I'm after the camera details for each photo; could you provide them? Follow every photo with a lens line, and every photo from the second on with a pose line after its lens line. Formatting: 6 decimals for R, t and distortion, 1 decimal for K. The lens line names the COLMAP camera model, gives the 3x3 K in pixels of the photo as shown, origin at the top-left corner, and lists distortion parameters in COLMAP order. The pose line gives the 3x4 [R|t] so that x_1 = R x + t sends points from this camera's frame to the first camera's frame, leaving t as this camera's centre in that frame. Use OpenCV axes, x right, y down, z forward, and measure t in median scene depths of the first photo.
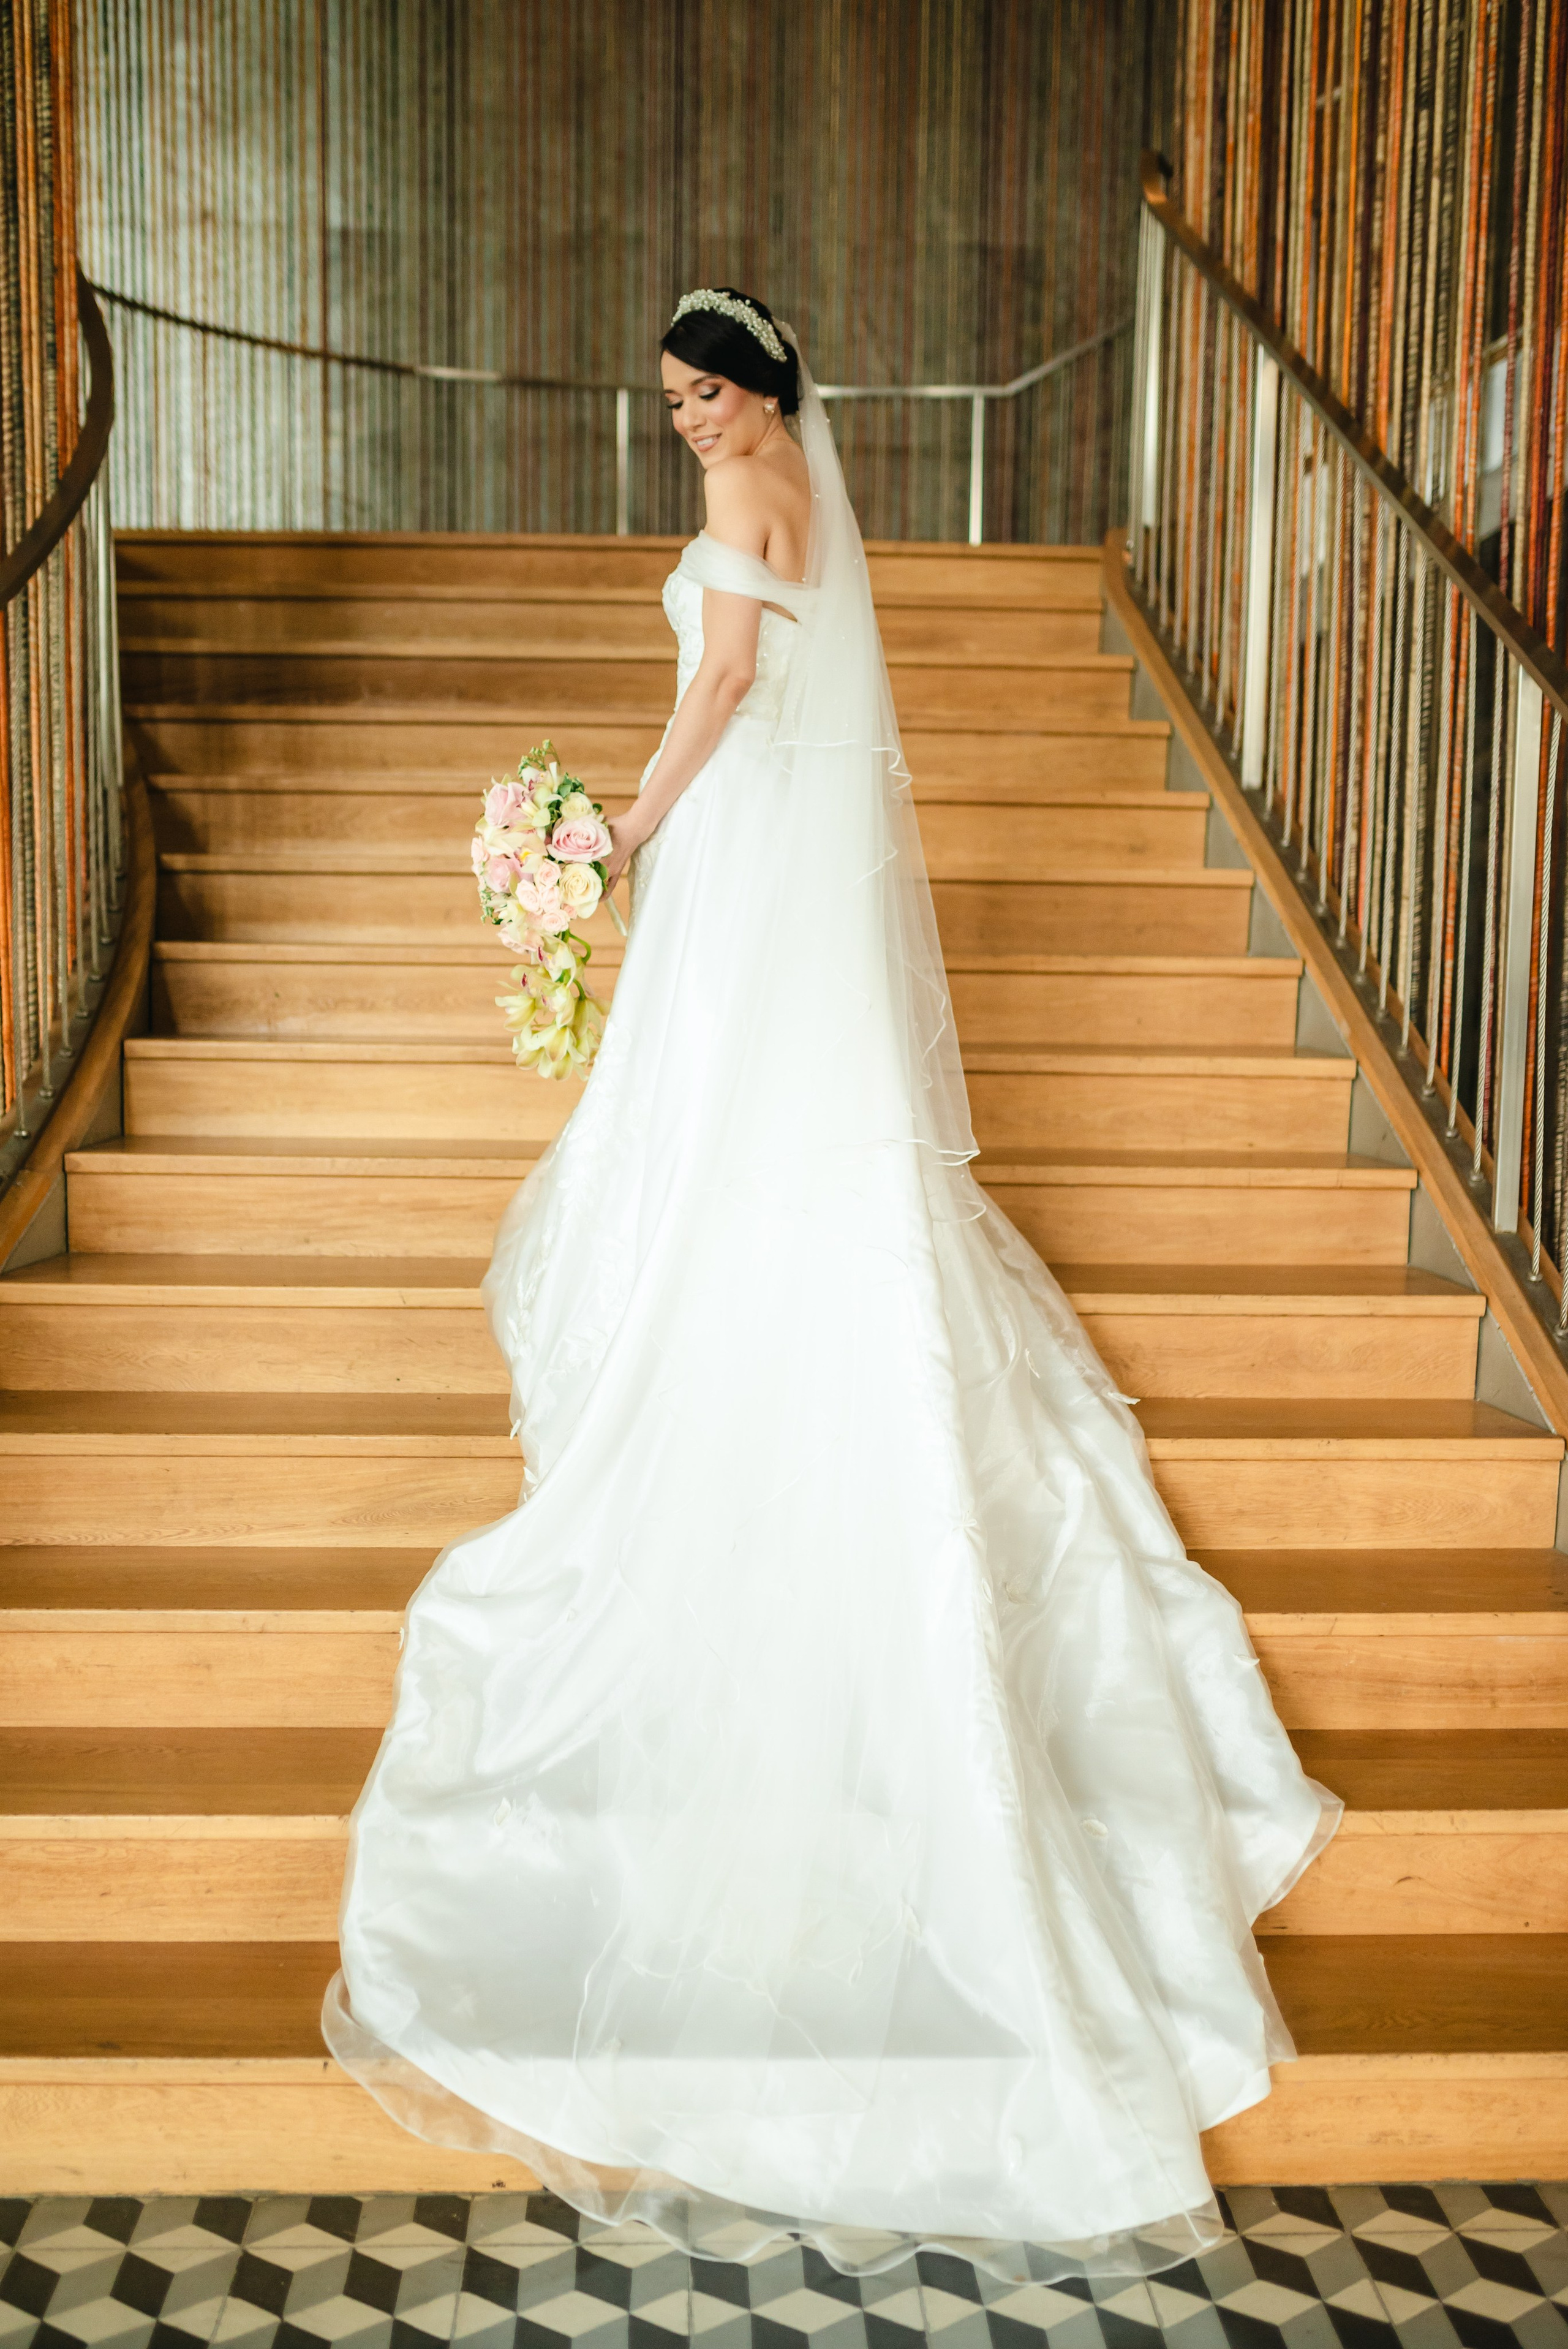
lens RADIAL K [[2191.3, 0, 752.0], [0, 2191.3, 1176.9], [0, 0, 1]] dist [-0.042343, 0.030880]
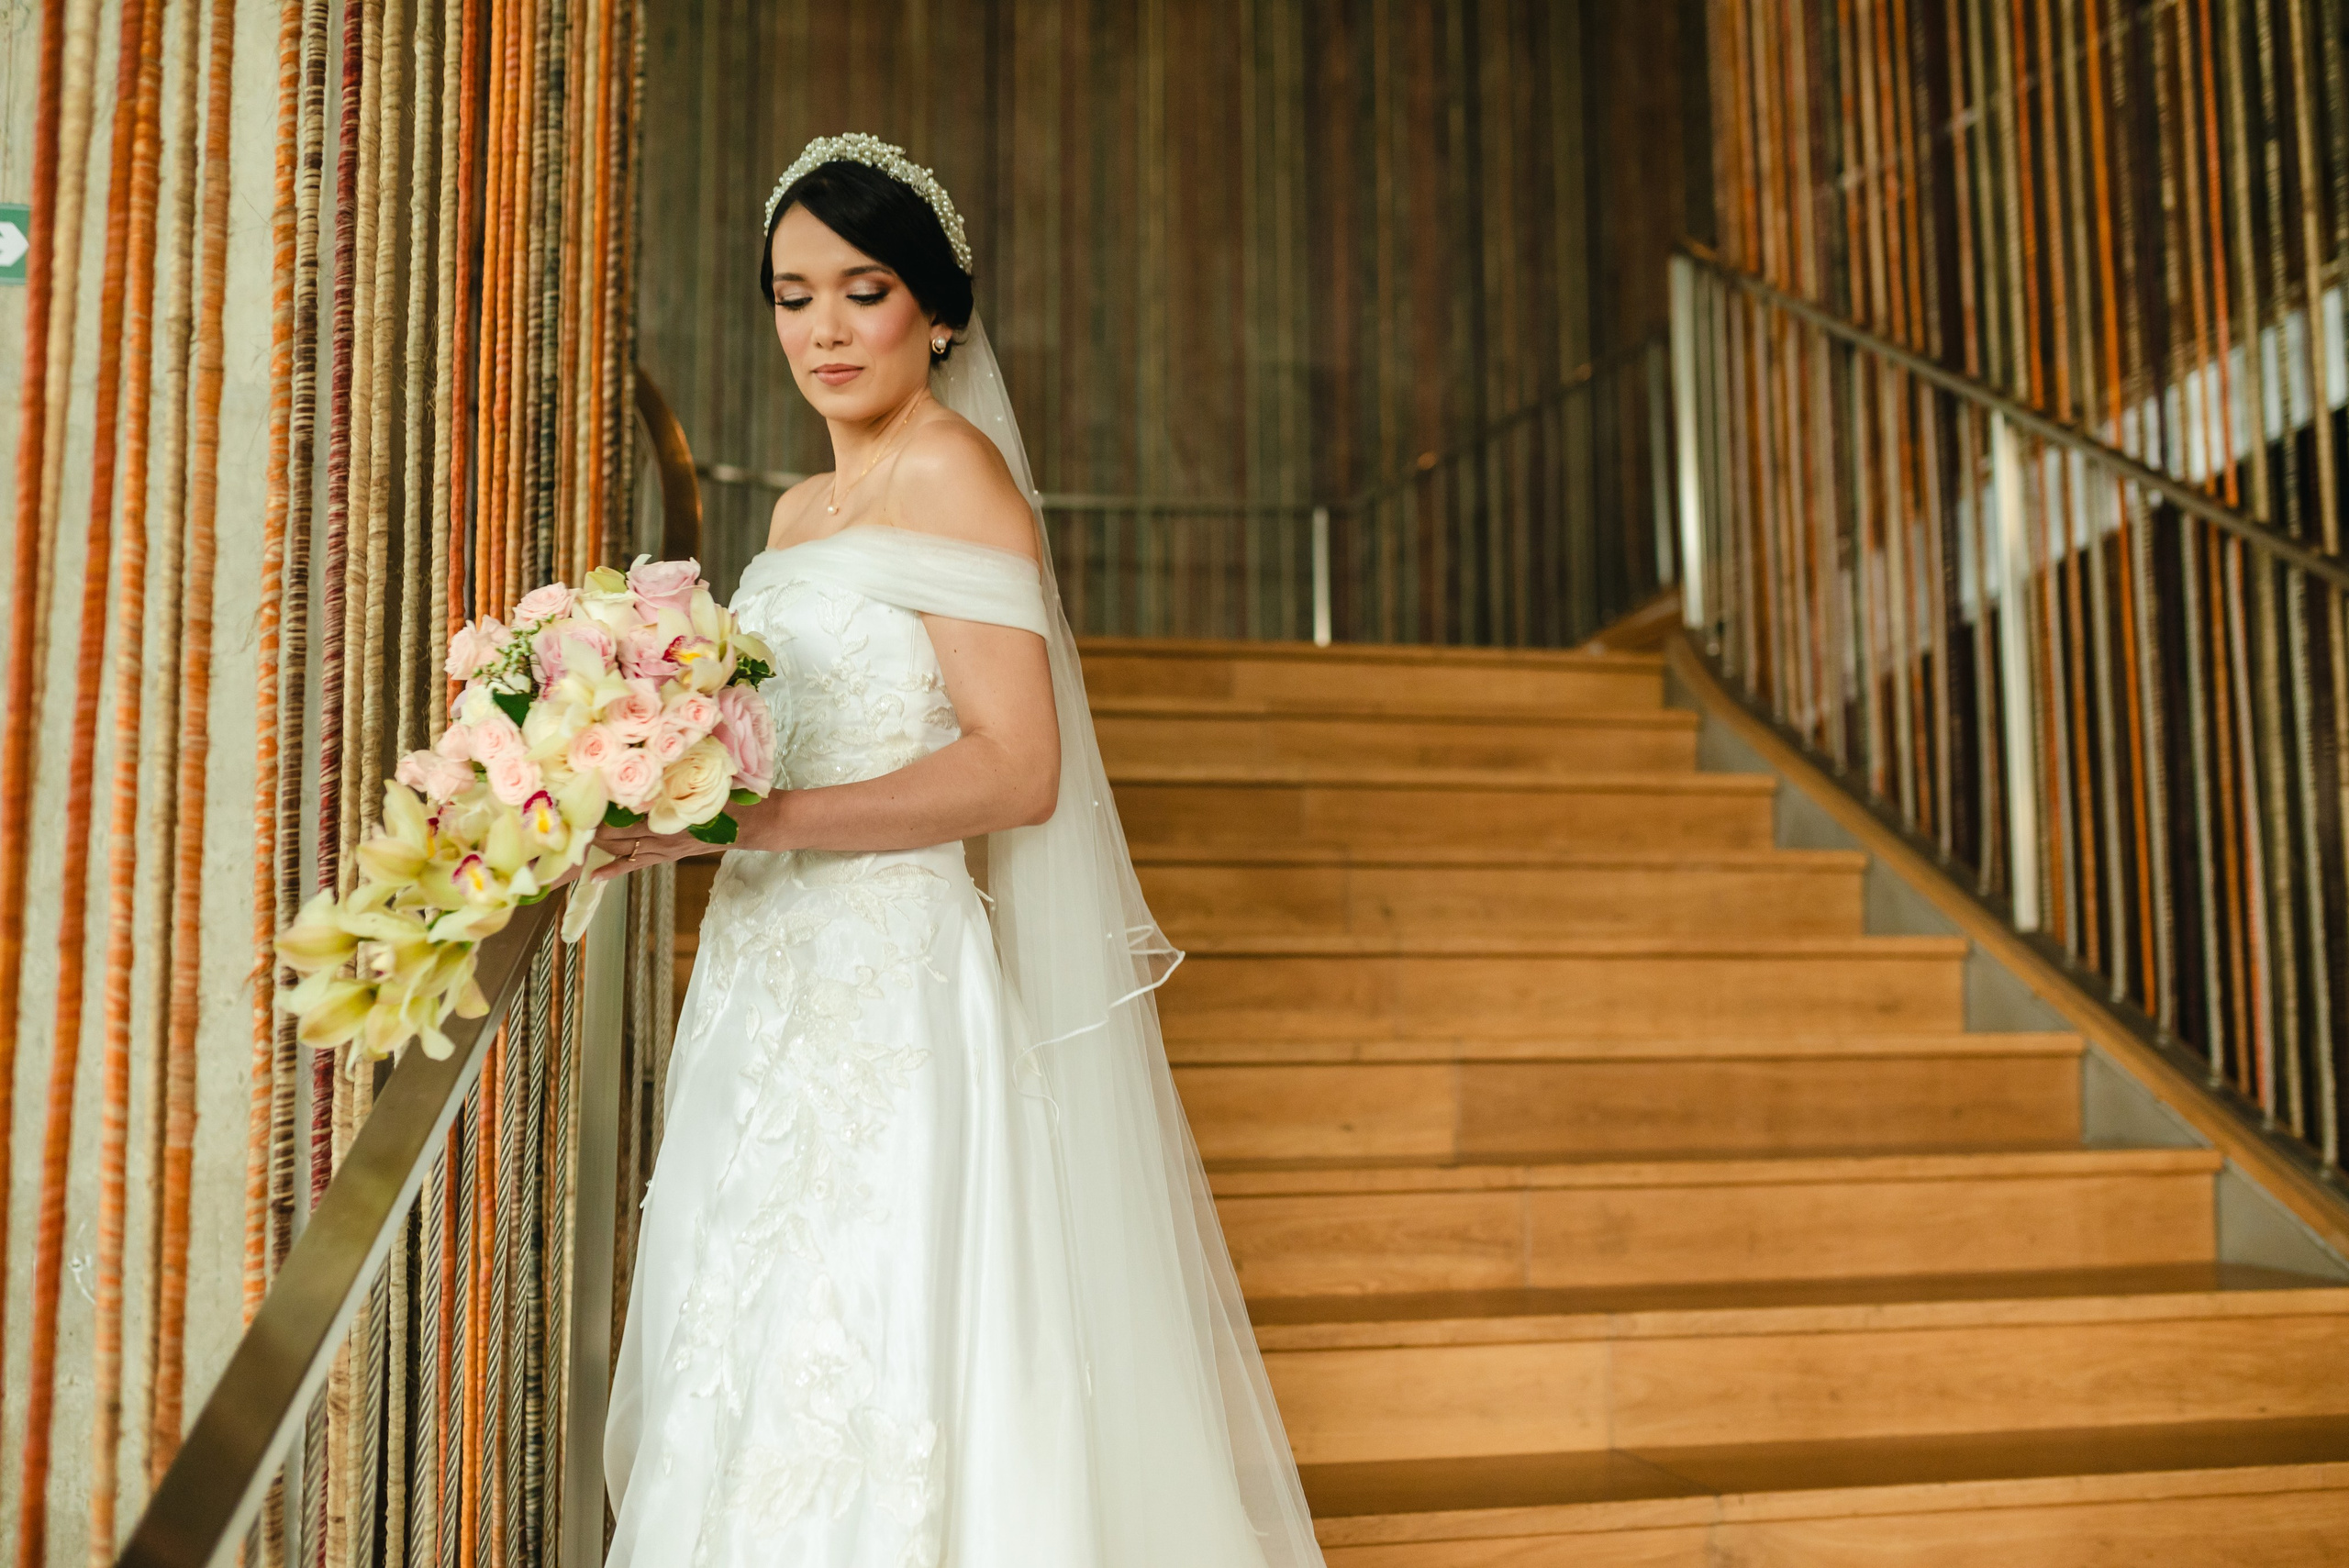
lens RADIAL K [[2219.7, 0, 1174.5], [0, 2219.7, 784.0], [0, 0, 1]] dist [-0.028354, 0.029107]
pose [[0.986230, -0.003680, 0.165339, -0.184812], [0.042621, 0.971637, -0.232606, -0.045085], [-0.159793, 0.236450, 0.958414, 0.212629]]
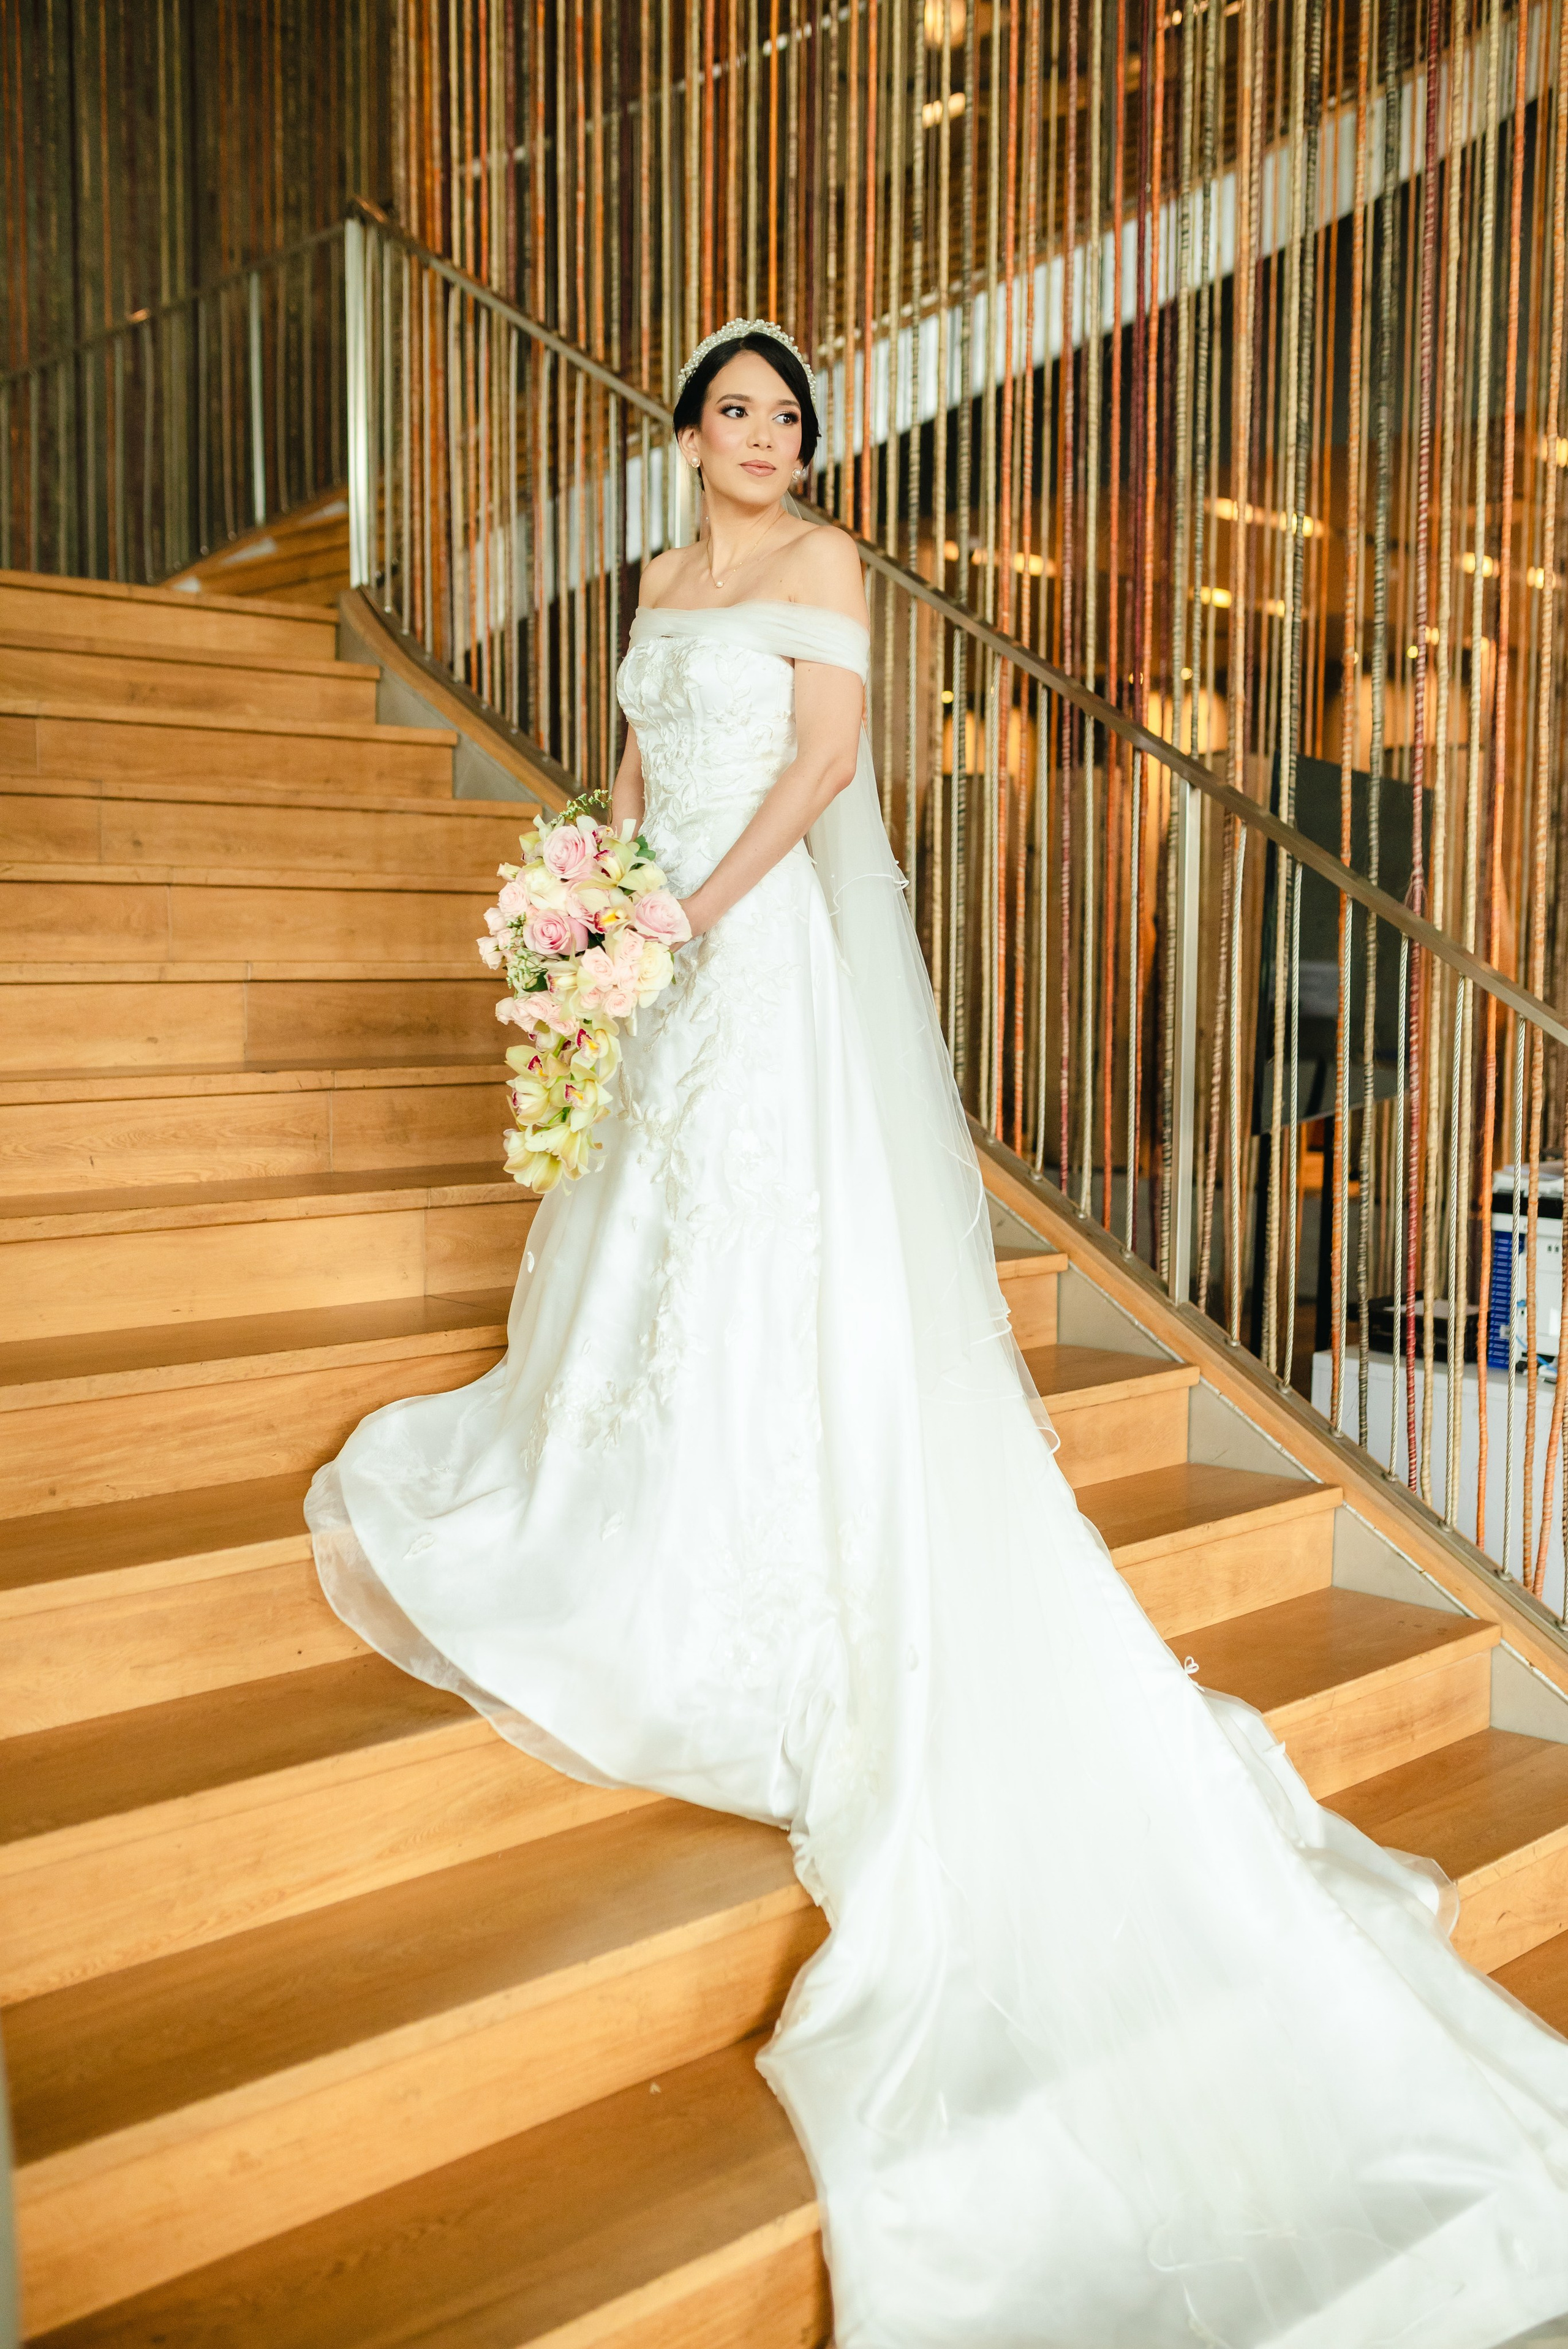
lens RADIAL K [[2219.8, 0, 784.5], [0, 2219.8, 1124.2], [0, 0, 1]] dist [-0.028354, 0.029107]
pose [[0.780271, -0.060440, 0.622514, -0.307513], [0.089256, 0.995893, -0.015184, -0.040267], [-0.619039, 0.067411, 0.782461, 0.166066]]
